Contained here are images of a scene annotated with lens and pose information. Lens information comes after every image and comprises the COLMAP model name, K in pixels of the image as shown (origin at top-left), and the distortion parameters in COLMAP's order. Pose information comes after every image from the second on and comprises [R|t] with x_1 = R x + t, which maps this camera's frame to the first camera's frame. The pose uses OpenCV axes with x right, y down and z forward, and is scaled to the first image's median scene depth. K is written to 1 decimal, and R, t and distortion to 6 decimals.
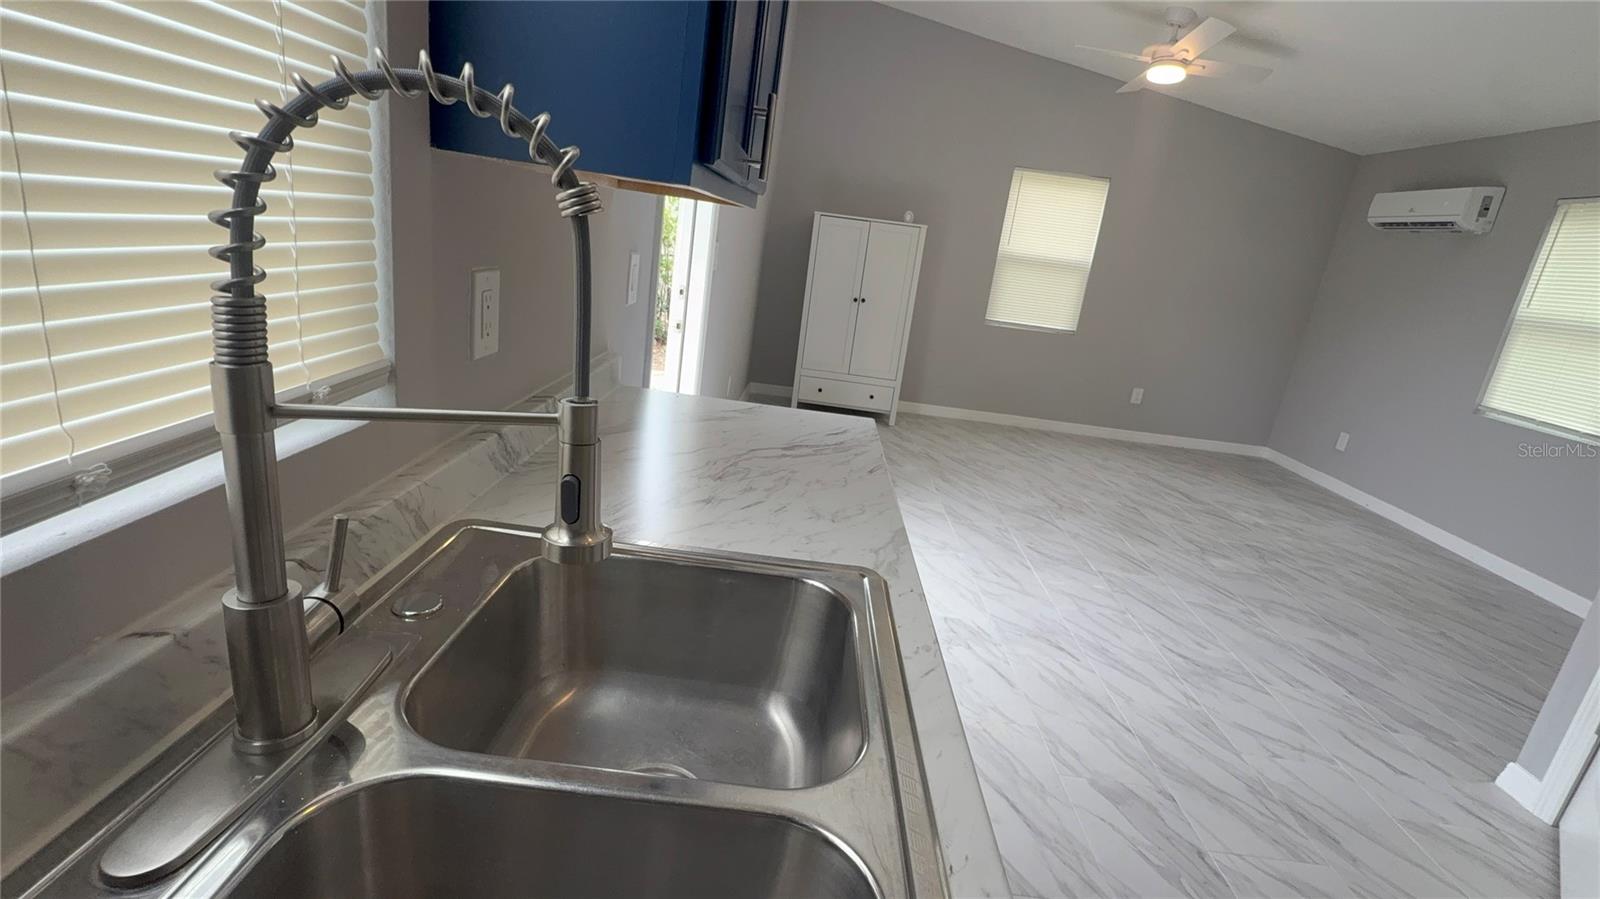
lens RADIAL K [[732.5, 0, 797.2], [0, 732.5, 447.9], [0, 0, 1]] dist [-0.000092, 0.000711]
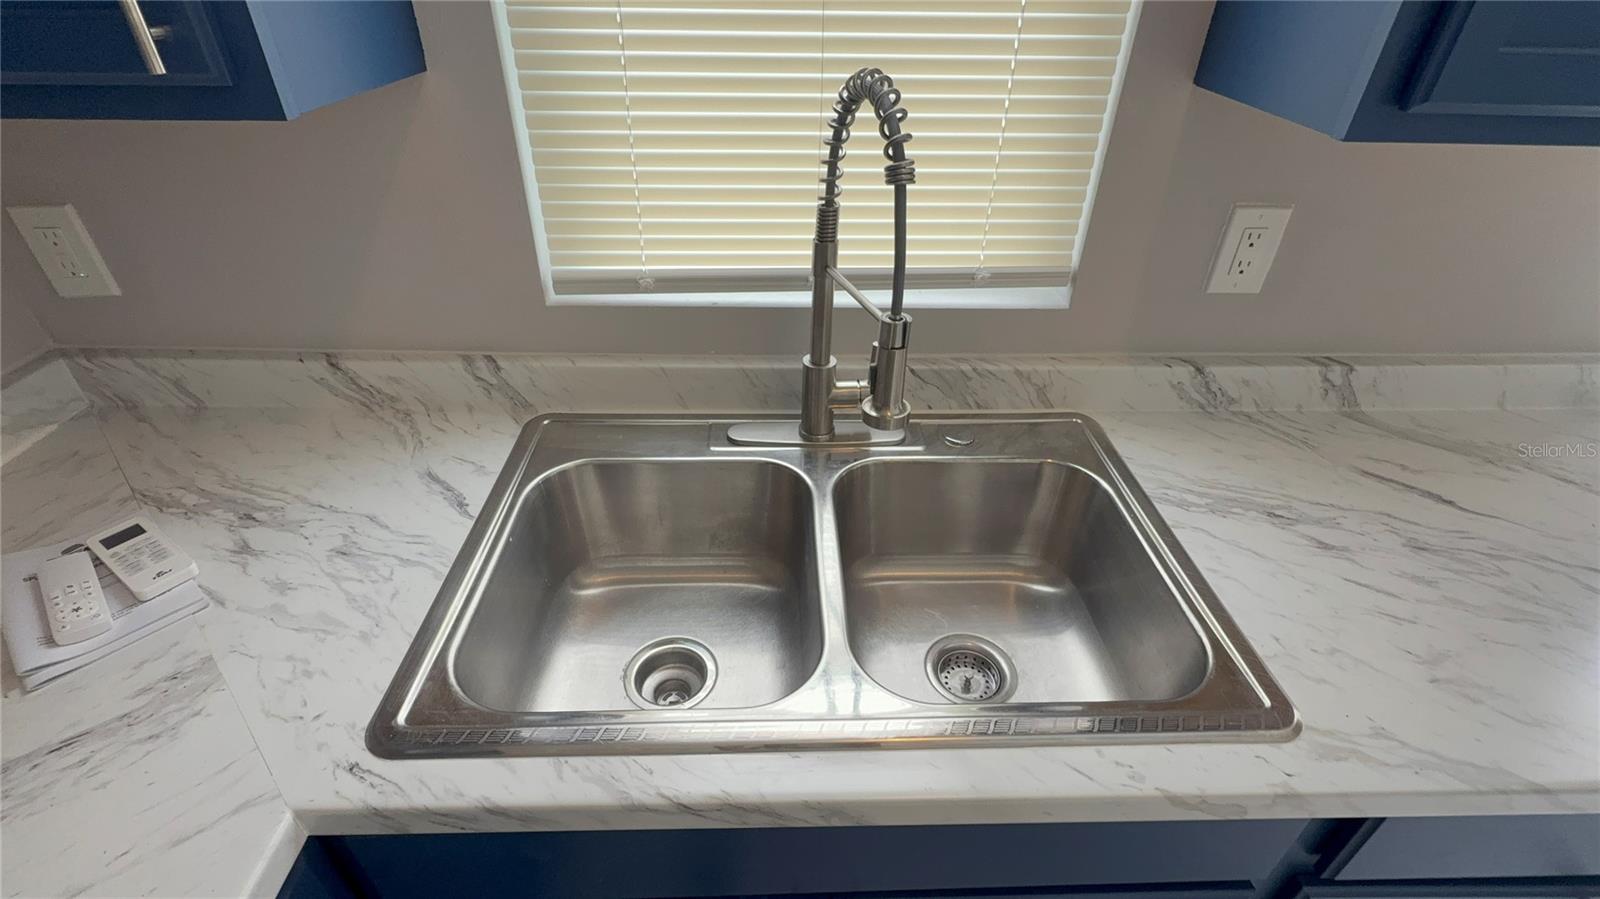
lens RADIAL K [[727.7, 0, 799.3], [0, 727.7, 451.0], [0, 0, 1]] dist [-0.001253, 0.000238]
pose [[0.057384, 0.458139, -0.887027, 0.138960], [-0.294379, 0.856752, 0.423458, -0.050733], [0.953964, 0.236823, 0.184031, 0.085295]]
